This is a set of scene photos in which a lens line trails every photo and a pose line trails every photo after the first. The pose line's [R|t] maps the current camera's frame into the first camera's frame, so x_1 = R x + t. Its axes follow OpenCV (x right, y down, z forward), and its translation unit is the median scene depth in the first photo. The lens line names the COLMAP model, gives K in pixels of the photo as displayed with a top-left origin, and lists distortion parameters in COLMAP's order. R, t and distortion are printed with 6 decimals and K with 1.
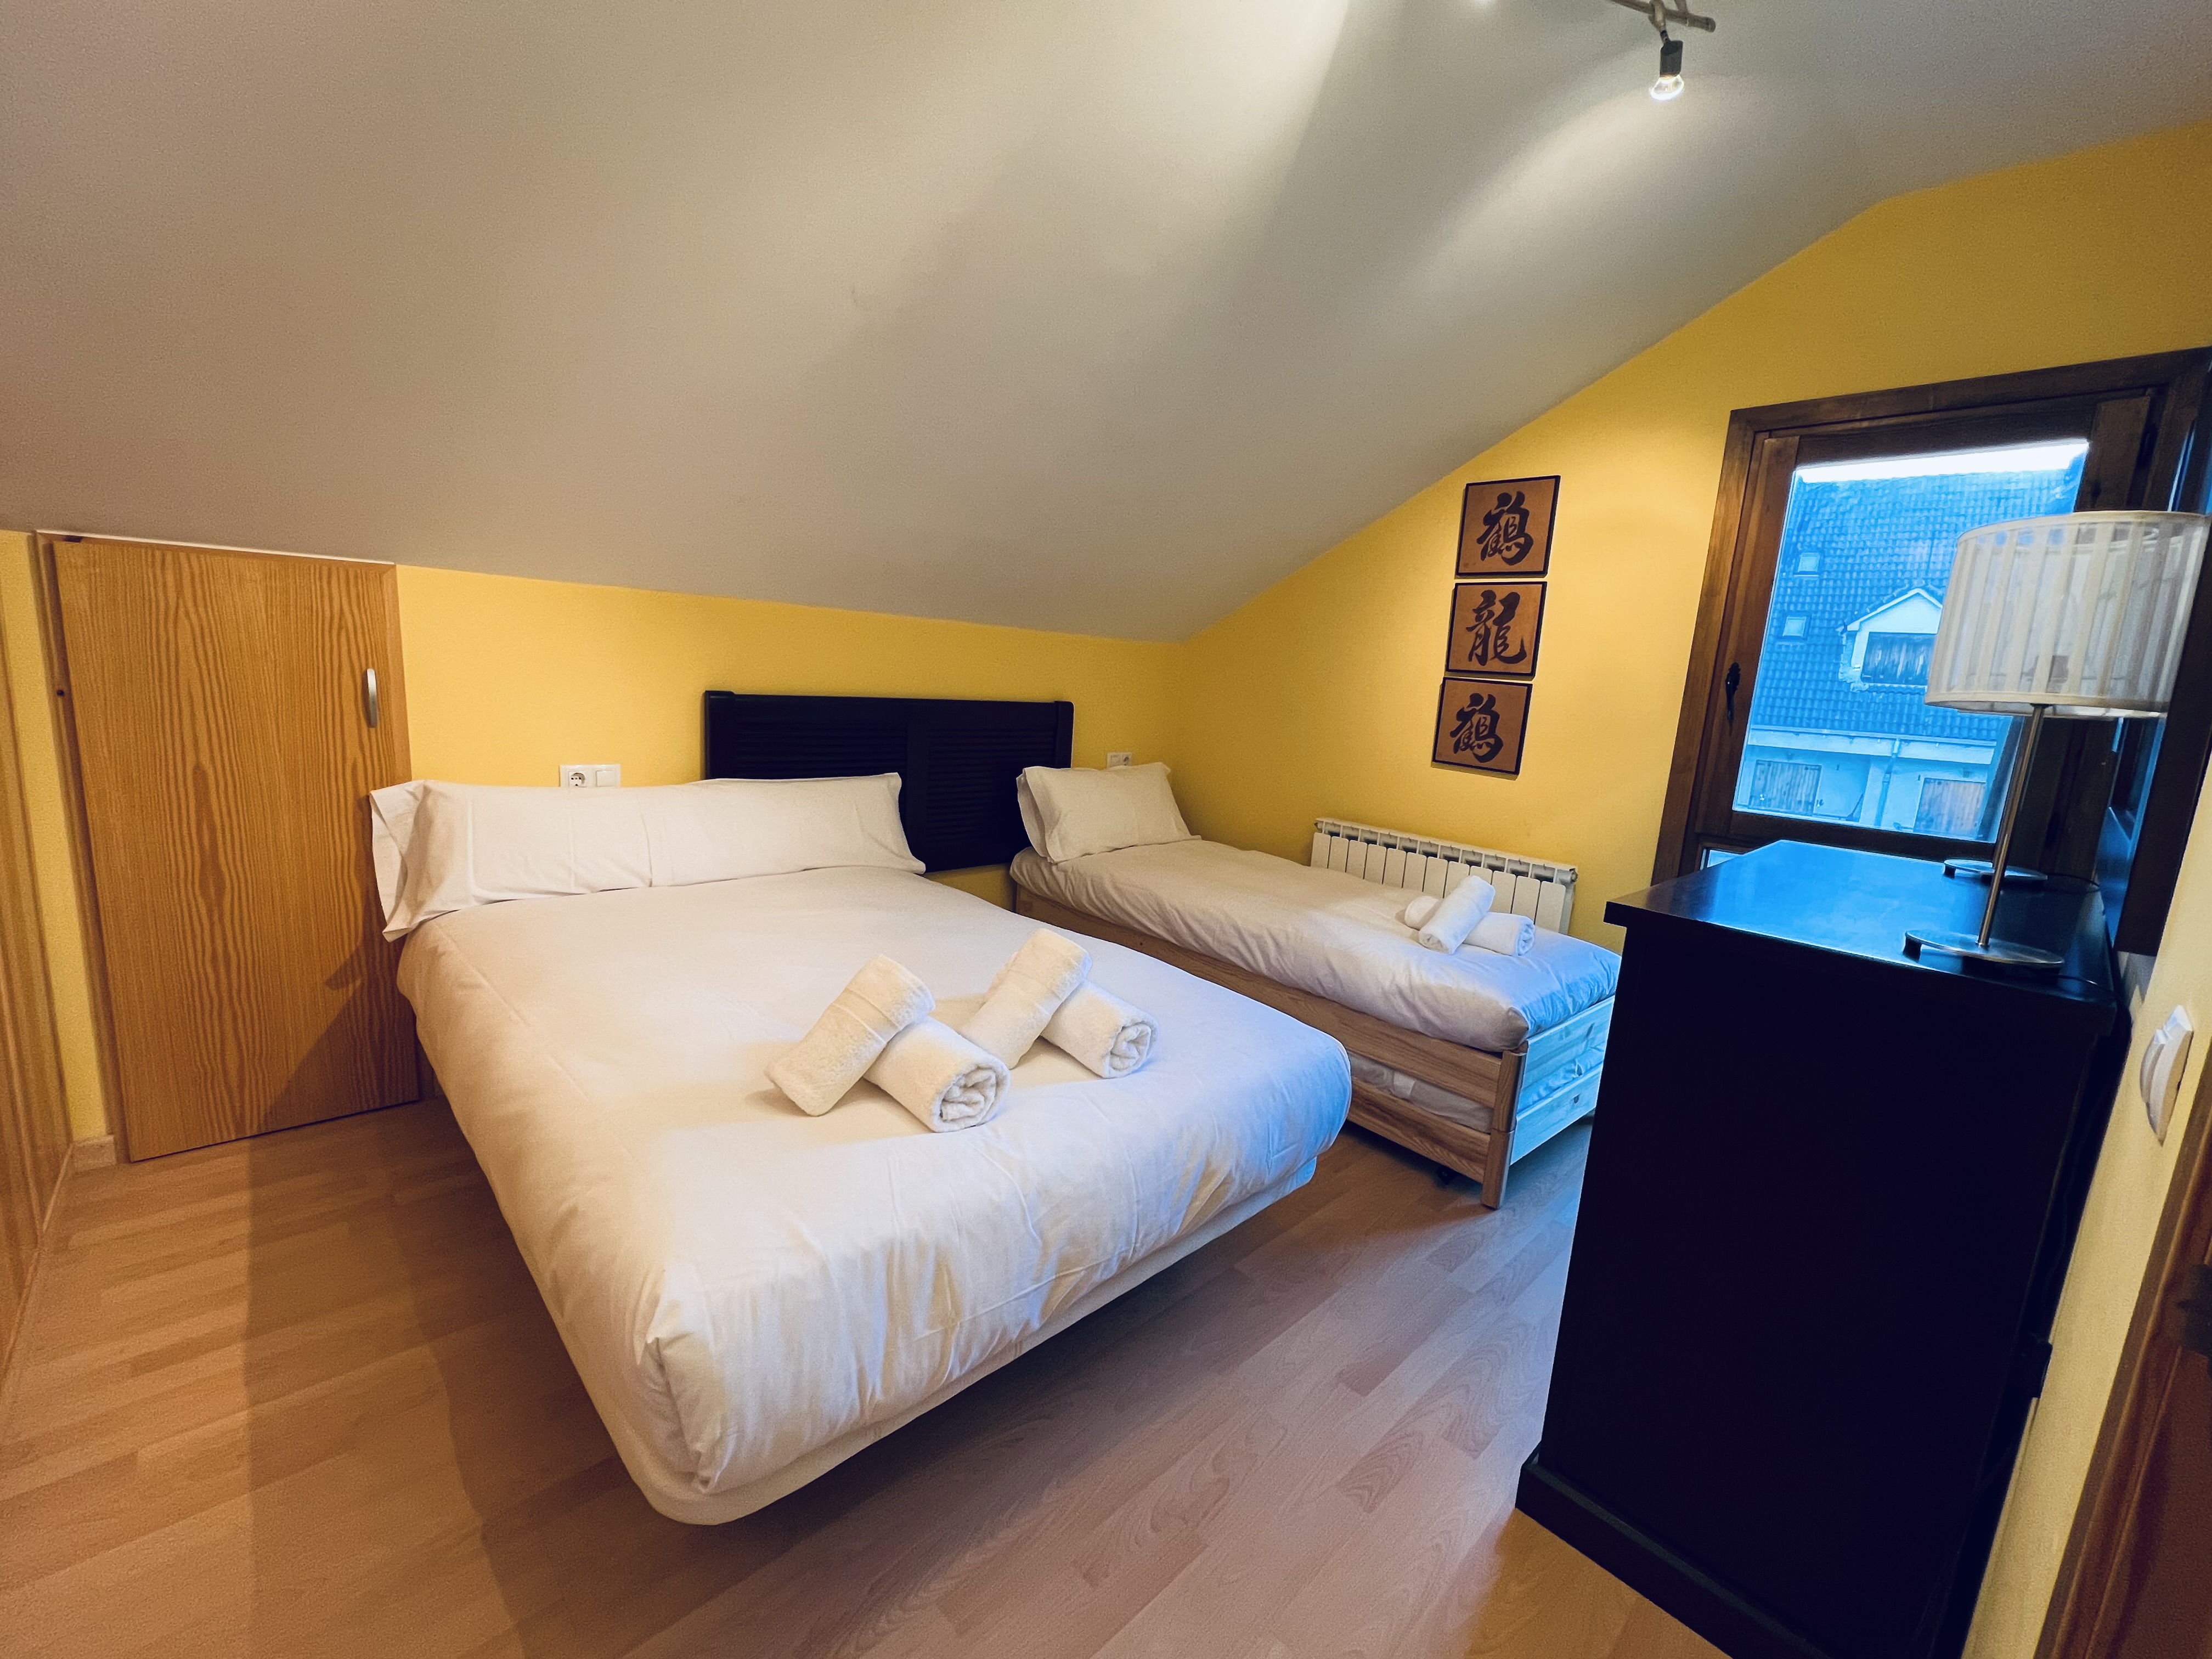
lens RADIAL K [[918.0, 0, 1101.3], [0, 918.0, 828.7], [0, 0, 1]] dist [0.000013, 0.001180]
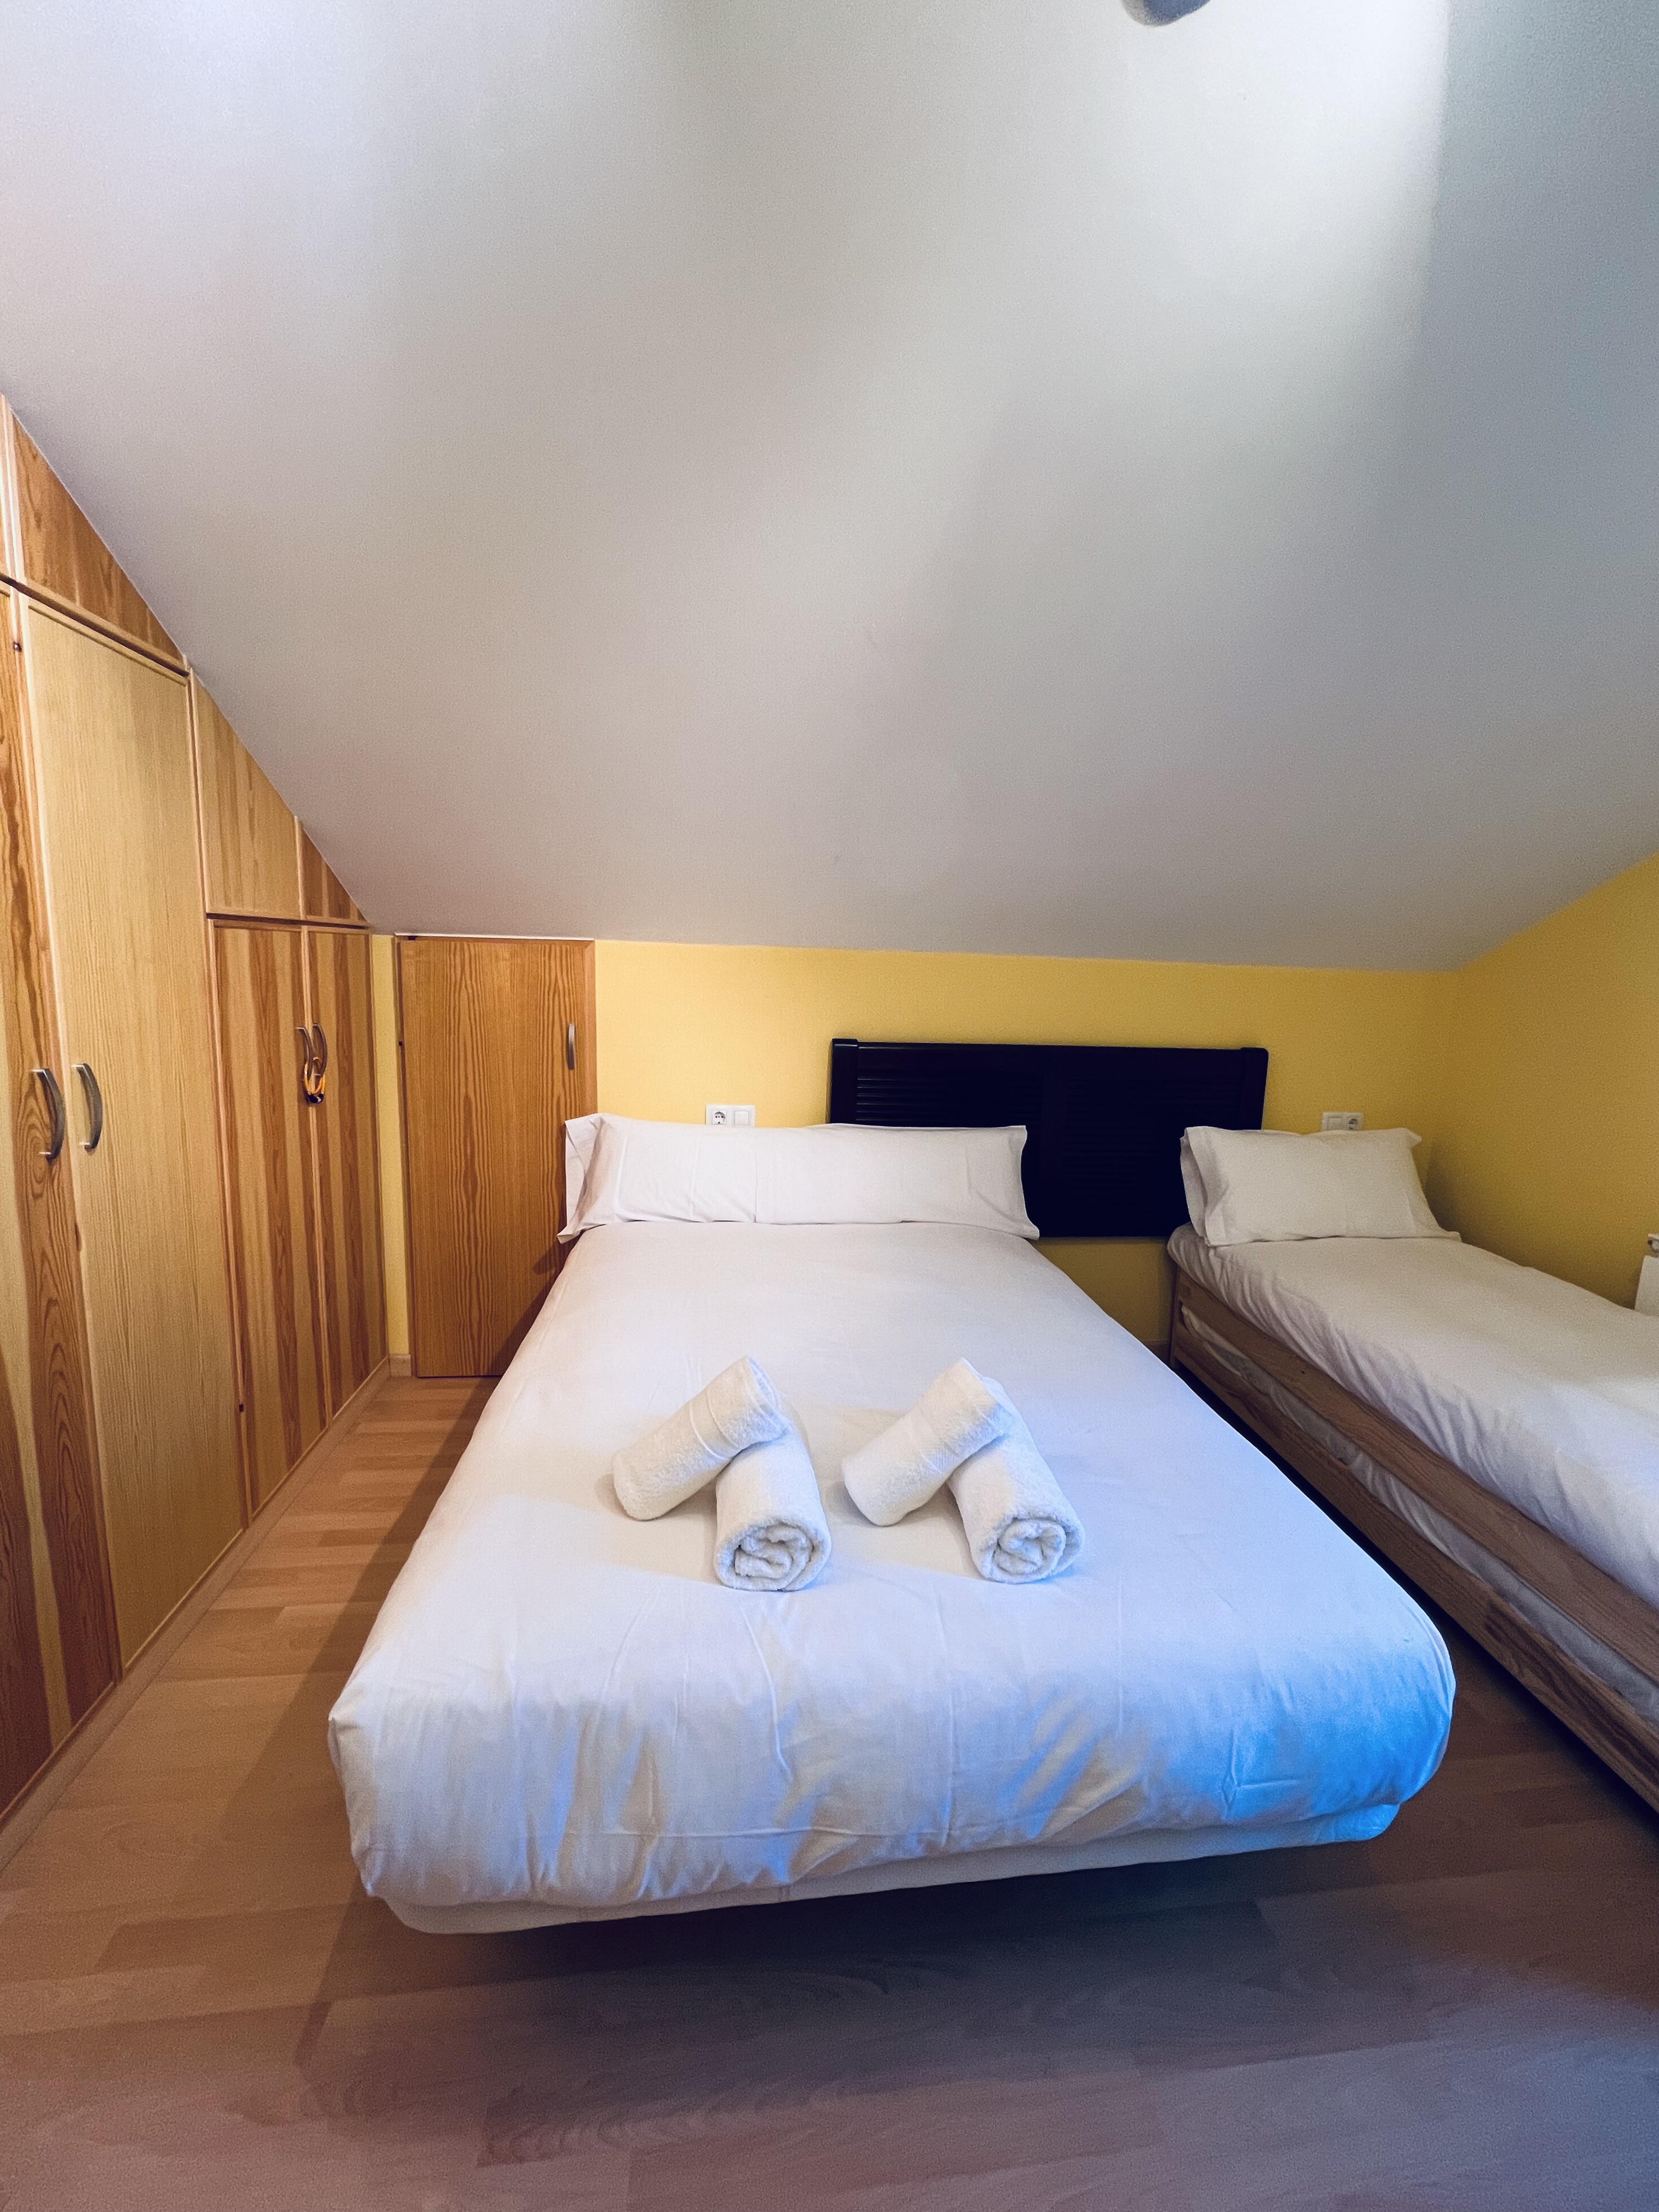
lens RADIAL K [[918.0, 0, 832.0], [0, 918.0, 1108.7], [0, 0, 1]] dist [0.000013, 0.001180]
pose [[0.808455, 0.056755, -0.585815, 0.201247], [-0.083737, 0.996306, -0.019037, -0.056202], [0.582570, 0.064445, 0.810221, 0.175800]]
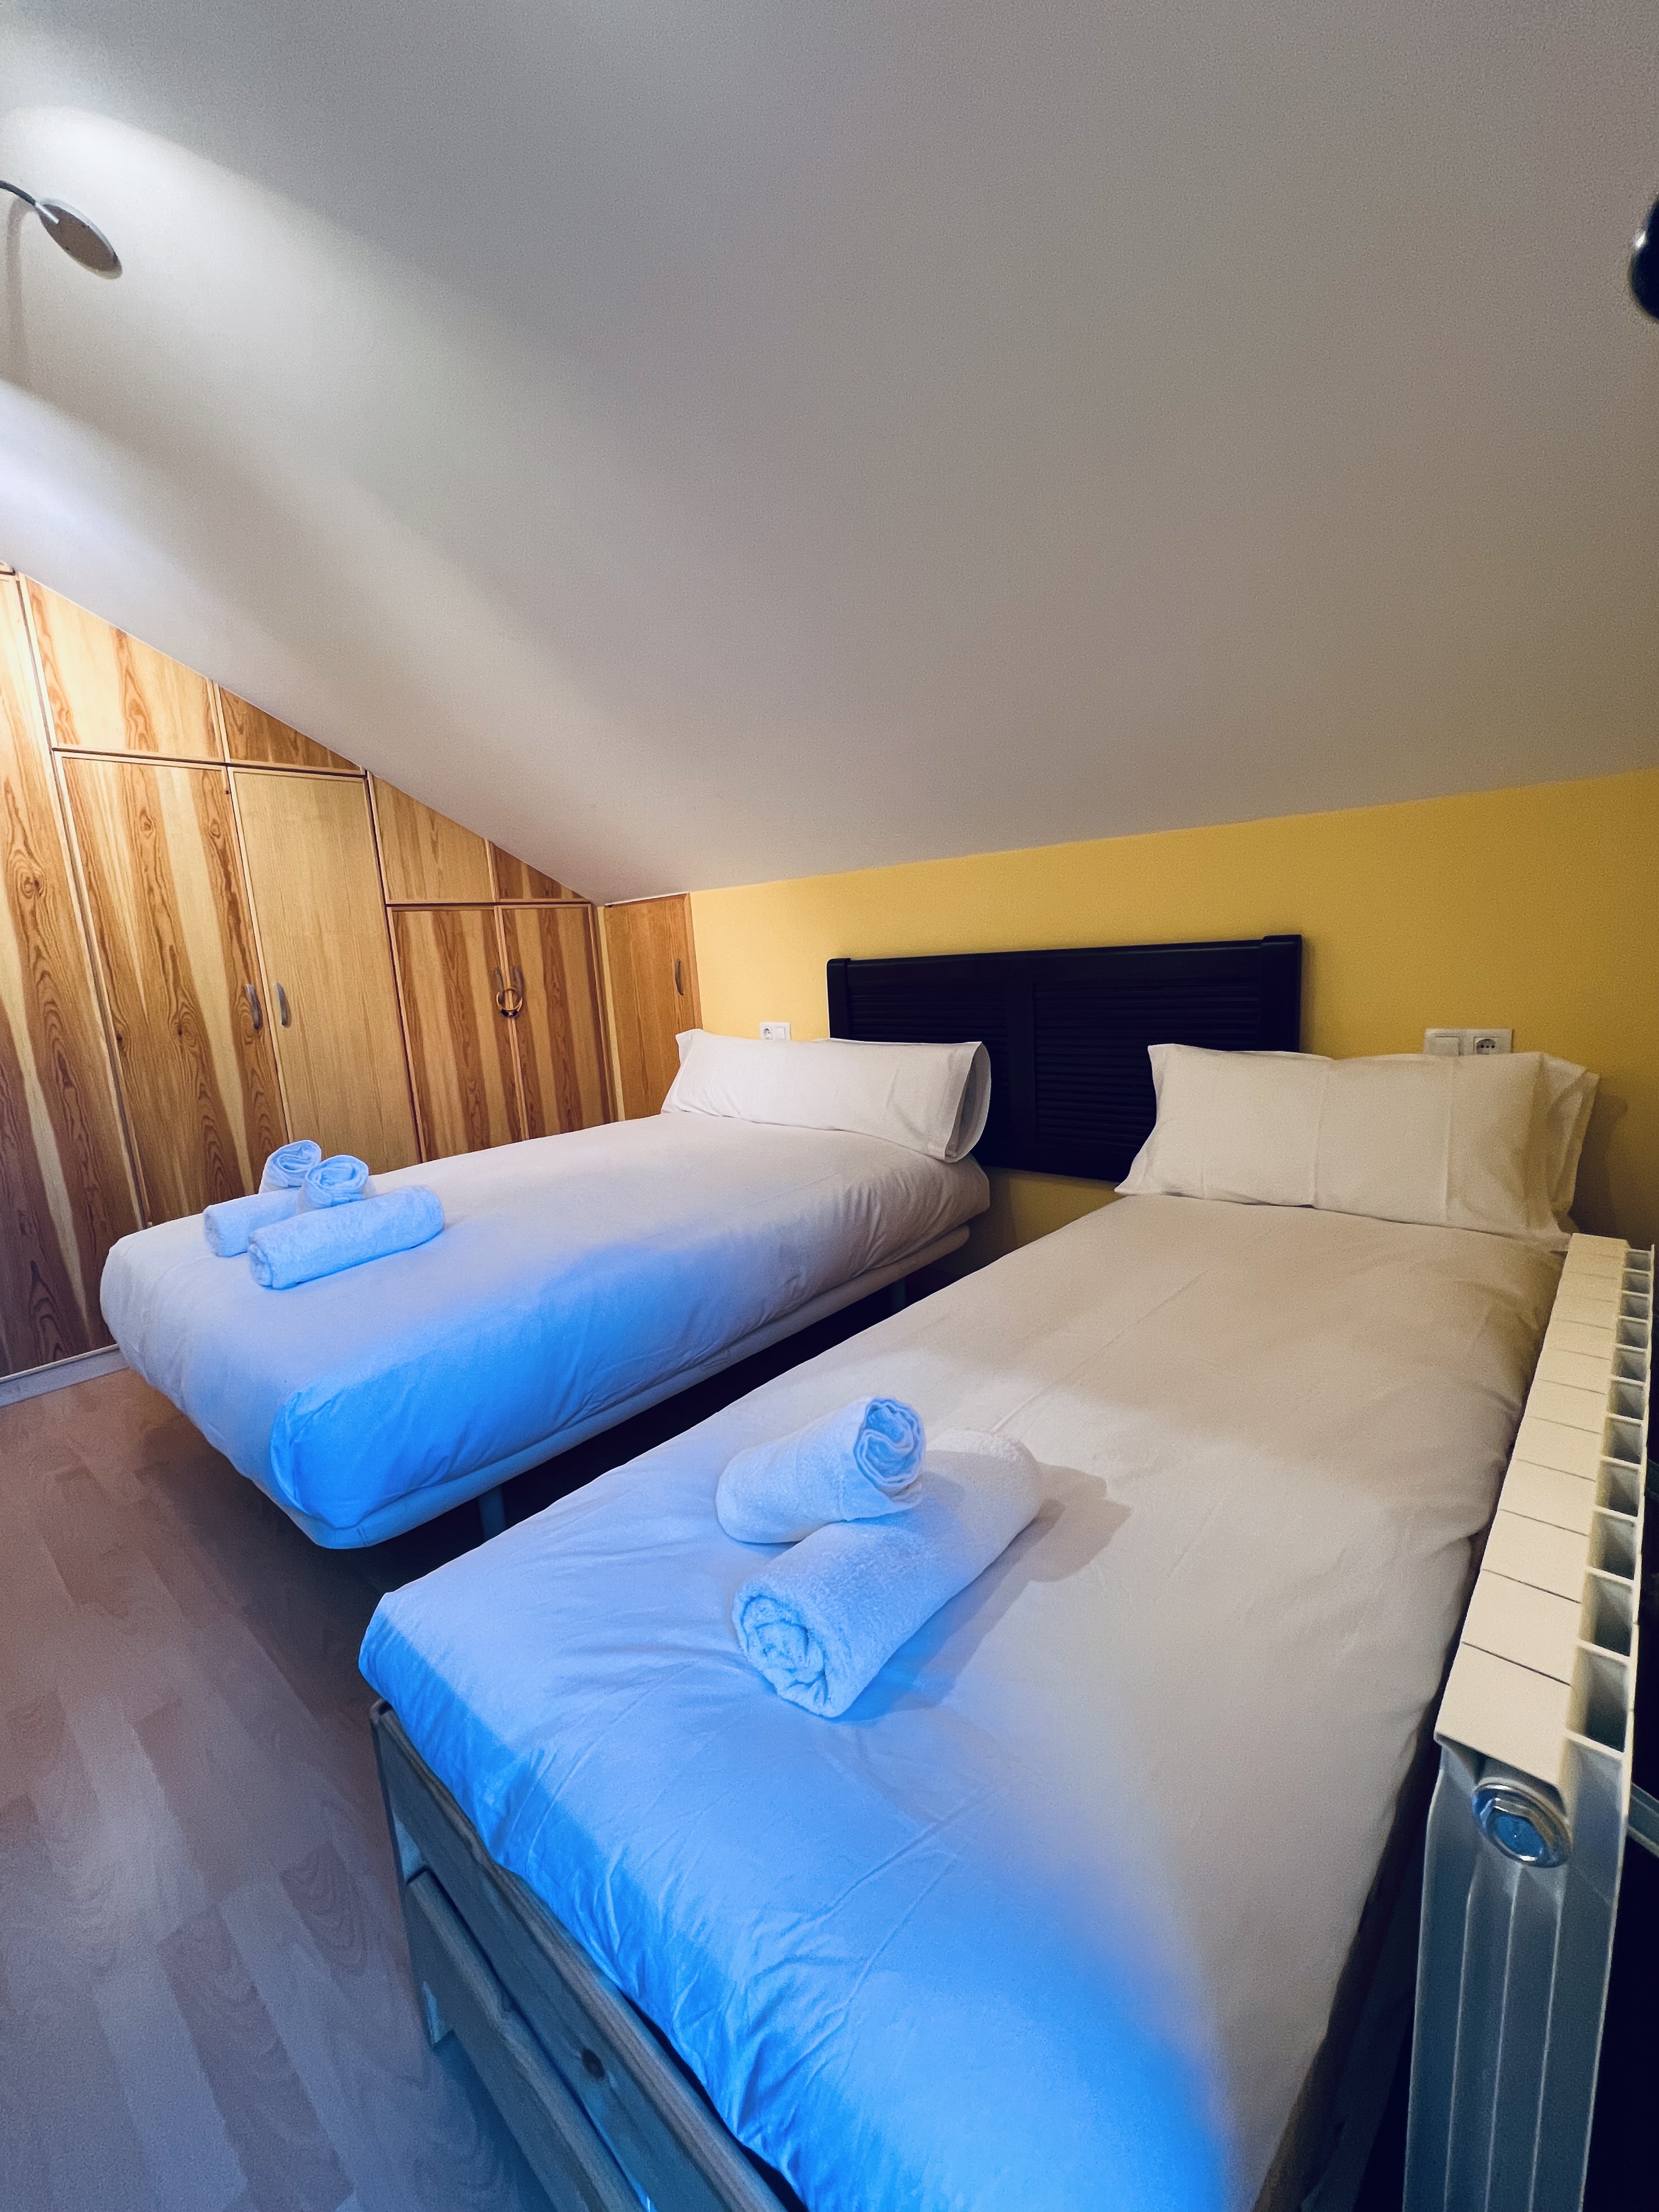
lens RADIAL K [[918.0, 0, 824.4], [0, 918.0, 1108.5], [0, 0, 1]] dist [0.000013, 0.001180]
pose [[0.080830, 0.105481, -0.991131, 0.757425], [-0.104588, 0.989793, 0.096809, -0.084958], [0.991225, 0.095835, 0.091037, 0.992531]]
